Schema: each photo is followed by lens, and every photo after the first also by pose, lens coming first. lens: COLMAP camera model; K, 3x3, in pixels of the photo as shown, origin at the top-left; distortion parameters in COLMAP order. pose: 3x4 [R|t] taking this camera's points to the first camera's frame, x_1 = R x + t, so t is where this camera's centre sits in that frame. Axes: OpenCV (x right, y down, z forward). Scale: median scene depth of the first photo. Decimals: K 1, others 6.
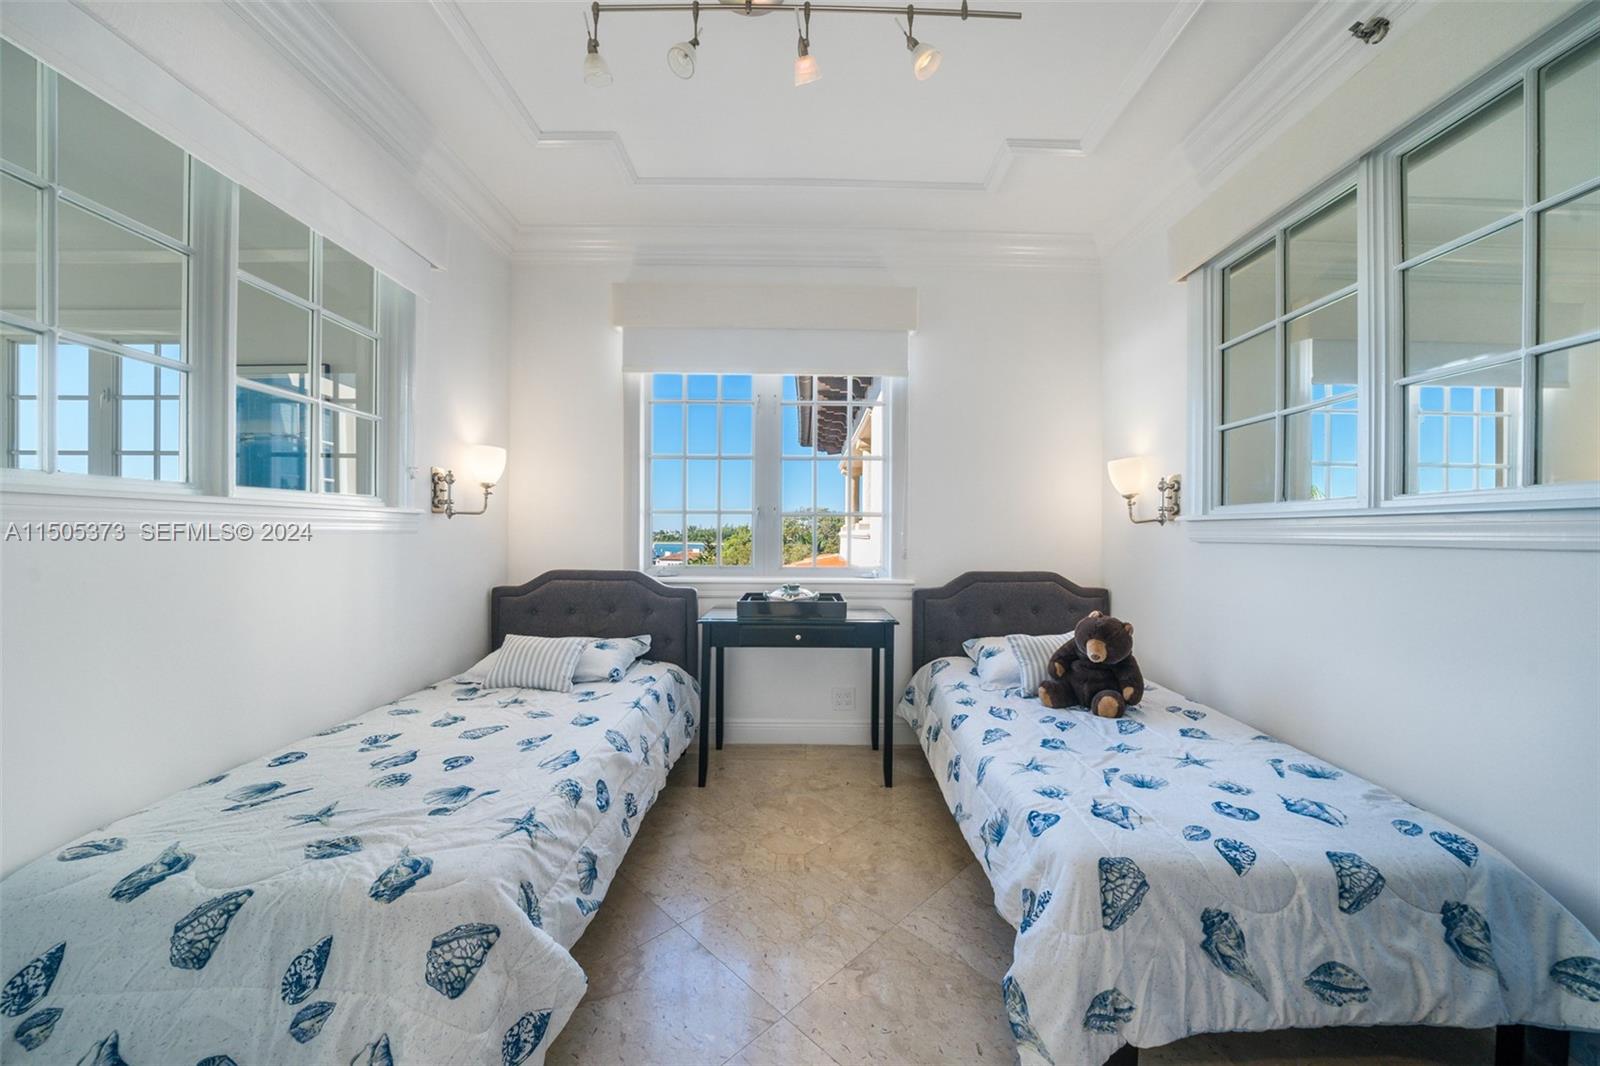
lens RADIAL K [[568.5, 0, 800.0], [0, 568.5, 533.0], [0, 0, 1]] dist [-0.016904, -0.000157]
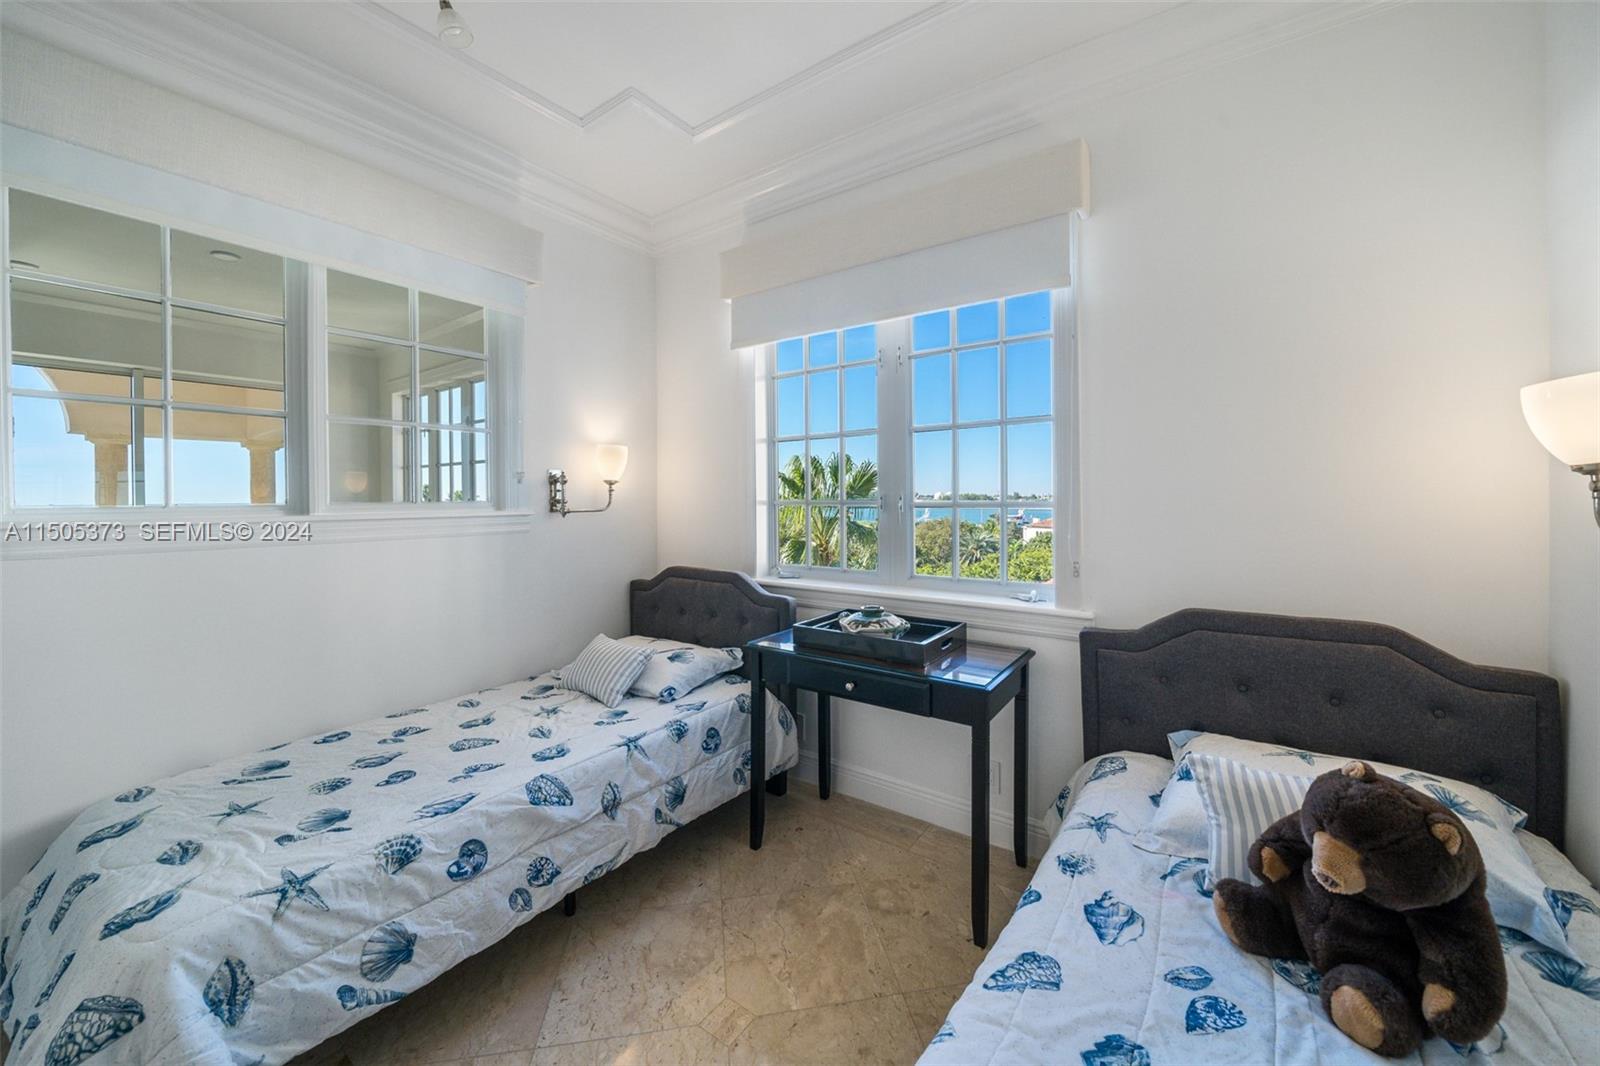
lens RADIAL K [[588.1, 0, 801.5], [0, 588.1, 504.6], [0, 0, 1]] dist [-0.015616, 0.000010]
pose [[0.818329, -0.006380, -0.574715, 0.421477], [0.012238, 0.999905, 0.006327, -0.057891], [0.574620, -0.012211, 0.818329, 0.408781]]
